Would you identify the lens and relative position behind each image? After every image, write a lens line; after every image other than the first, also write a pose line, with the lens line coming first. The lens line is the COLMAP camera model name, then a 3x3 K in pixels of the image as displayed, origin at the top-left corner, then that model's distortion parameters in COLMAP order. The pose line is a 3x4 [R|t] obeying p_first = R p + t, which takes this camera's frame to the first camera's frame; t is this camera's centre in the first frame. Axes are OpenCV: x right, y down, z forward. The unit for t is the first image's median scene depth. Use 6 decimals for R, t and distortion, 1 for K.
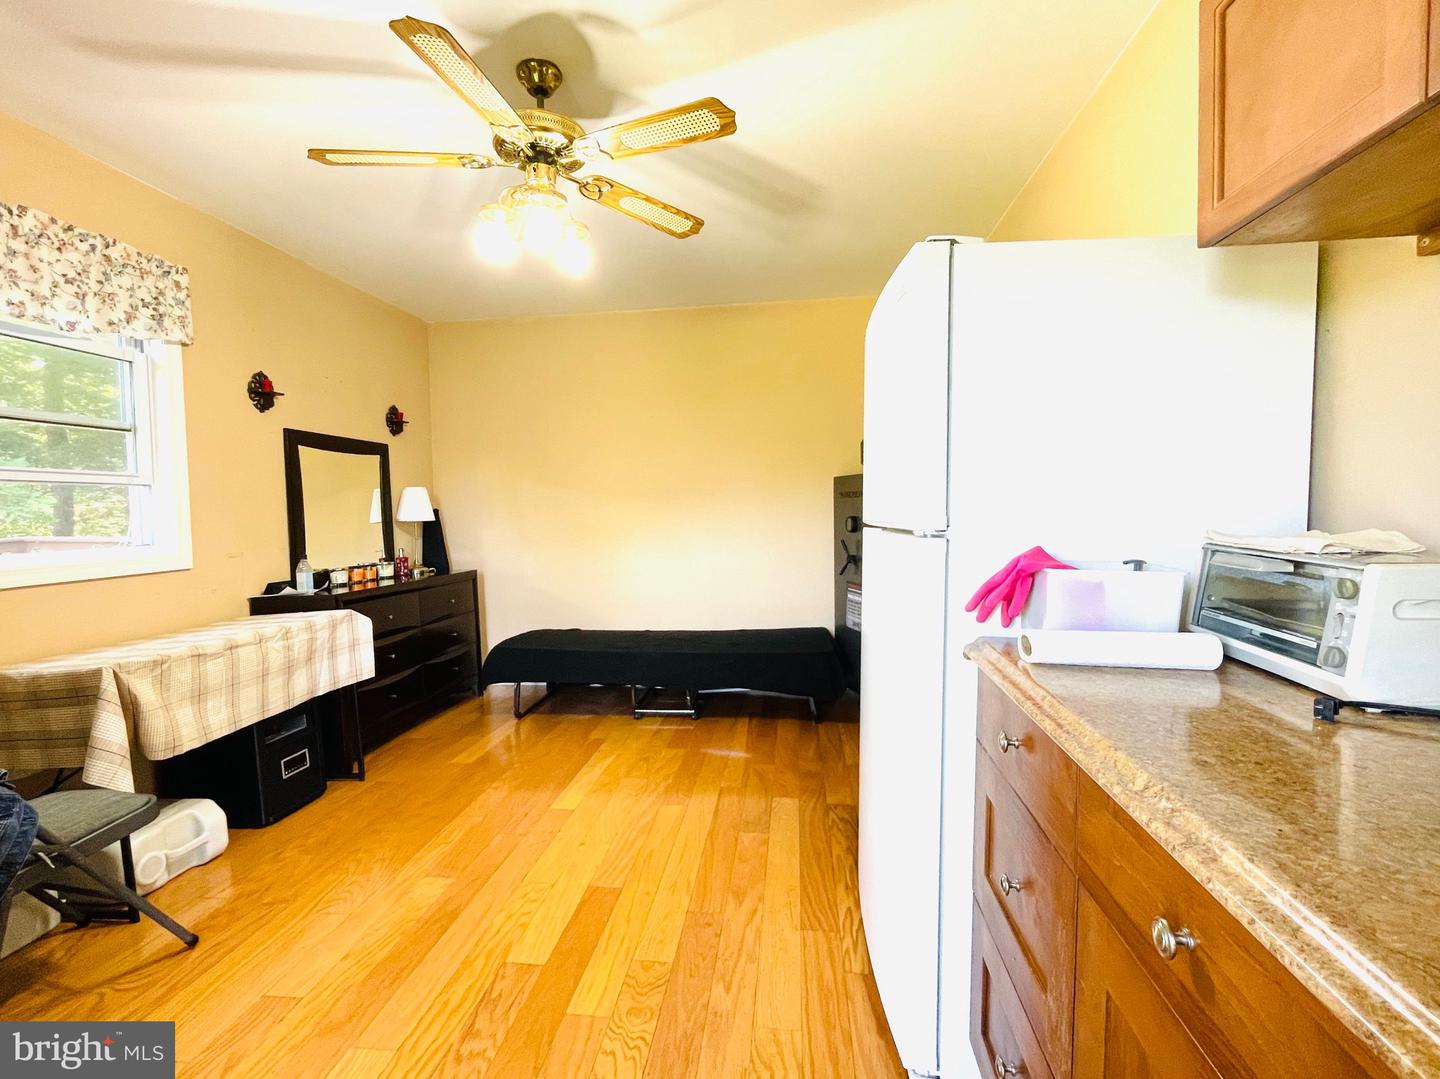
lens RADIAL K [[655.3, 0, 715.8], [0, 655.3, 533.7], [0, 0, 1]] dist [0.000461, -0.000105]
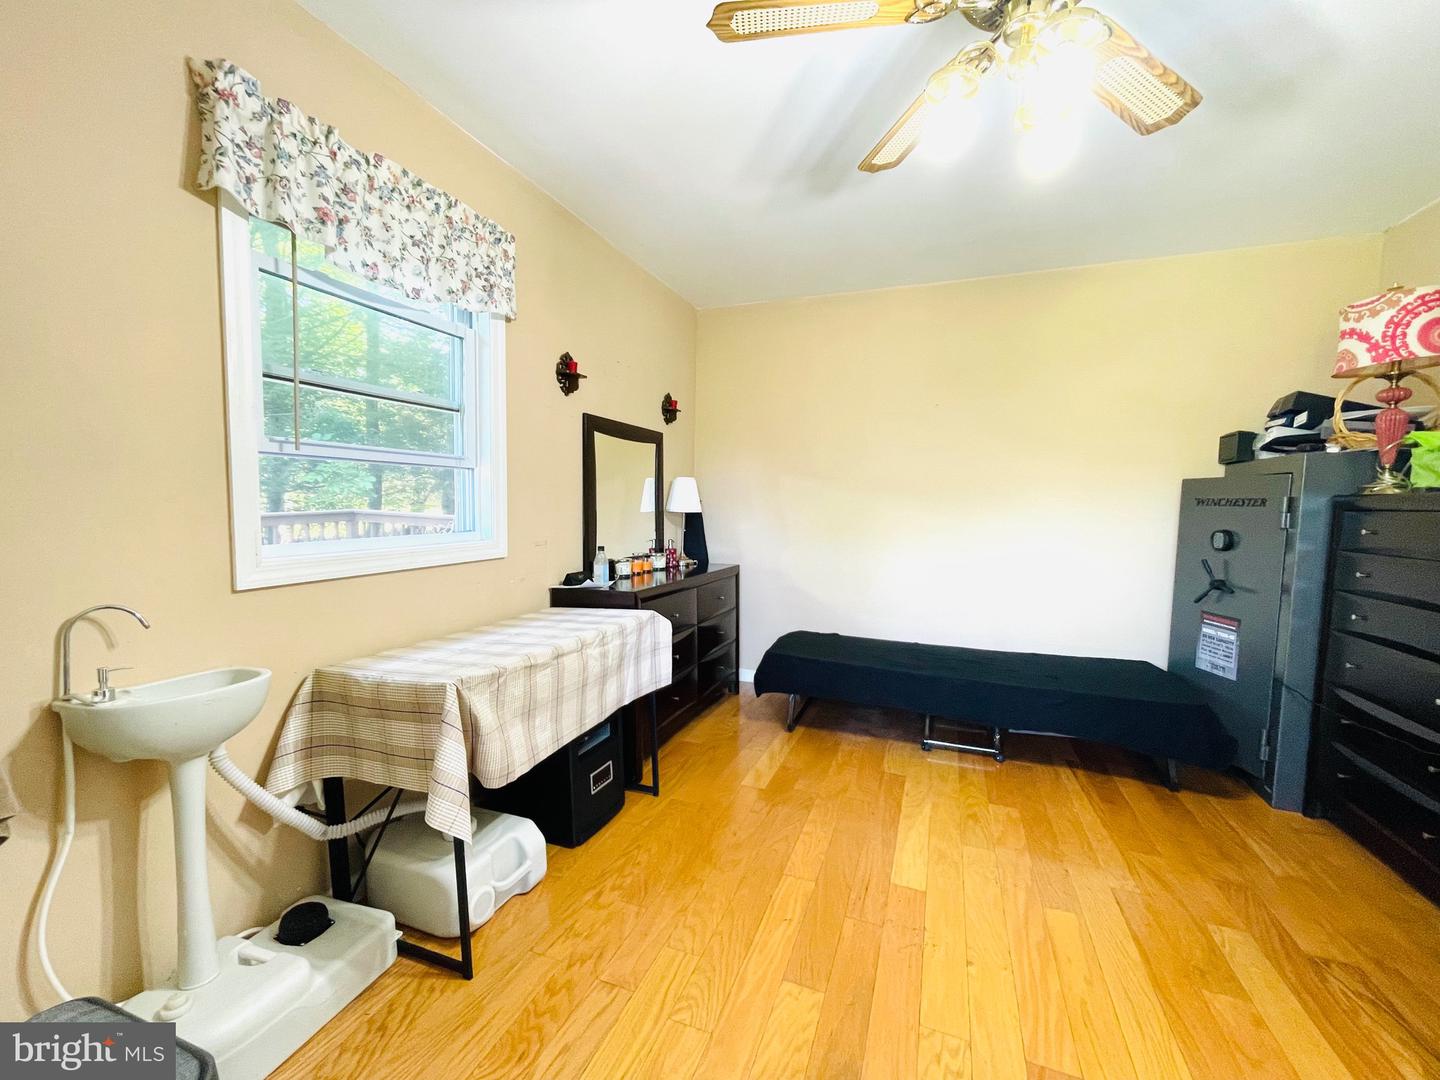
lens RADIAL K [[581.9, 0, 715.8], [0, 581.9, 540.8], [0, 0, 1]] dist [-0.005662, 0.001121]
pose [[0.968093, 0.054369, -0.244623, -0.312439], [-0.046431, 0.998194, 0.038106, -0.018363], [0.246253, -0.025532, 0.968869, 0.266724]]
